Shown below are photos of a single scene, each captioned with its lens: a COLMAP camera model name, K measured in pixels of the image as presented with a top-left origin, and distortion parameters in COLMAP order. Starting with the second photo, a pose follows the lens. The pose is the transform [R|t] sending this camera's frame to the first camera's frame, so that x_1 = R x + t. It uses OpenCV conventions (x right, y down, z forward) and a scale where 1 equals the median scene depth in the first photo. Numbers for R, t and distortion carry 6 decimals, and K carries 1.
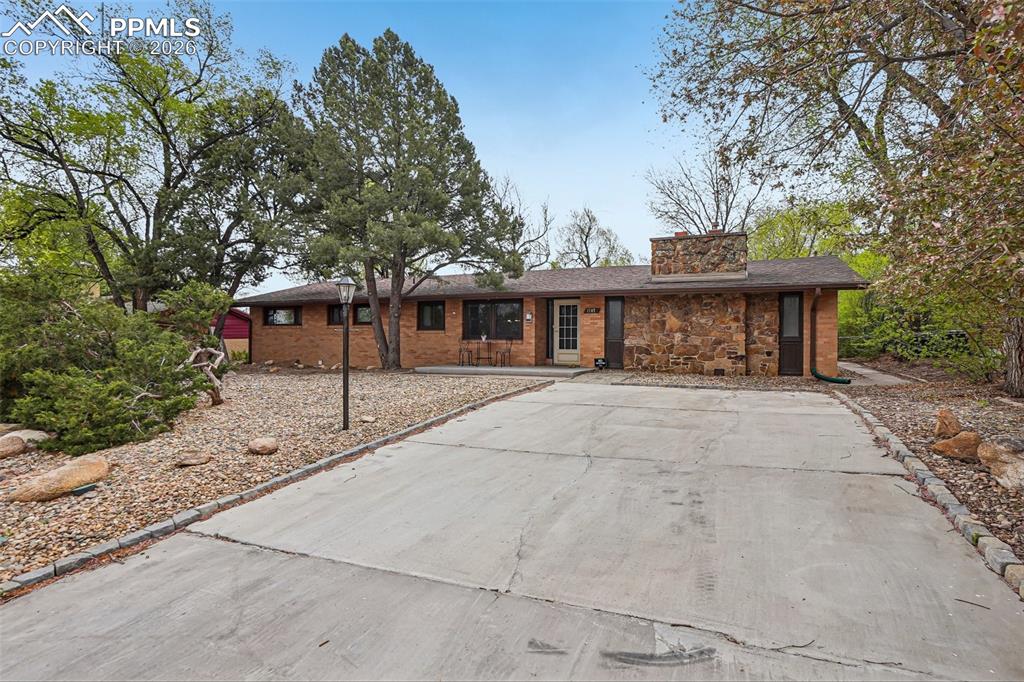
lens RADIAL K [[529.4, 0, 512.0], [0, 529.4, 341.0], [0, 0, 1]] dist [-0.068047, 0.037669]
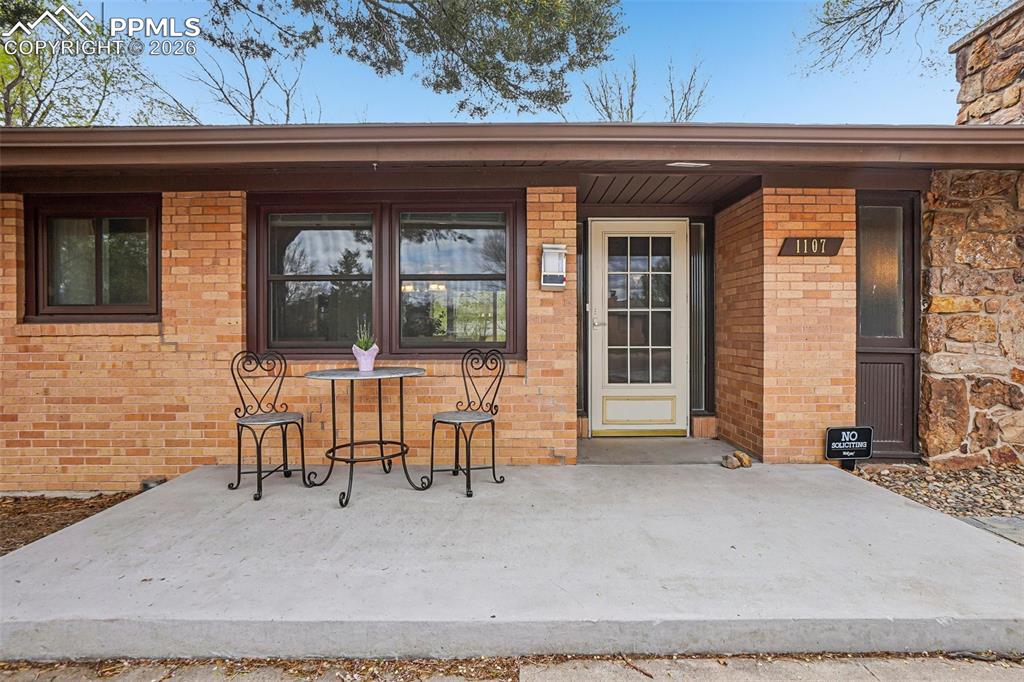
lens RADIAL K [[529.4, 0, 512.0], [0, 529.4, 341.0], [0, 0, 1]] dist [-0.068047, 0.037669]
pose [[0.909668, -0.016851, 0.414994, -0.083988], [0.008393, 0.999718, 0.022196, -0.015636], [-0.415251, -0.016708, 0.909553, 0.756432]]
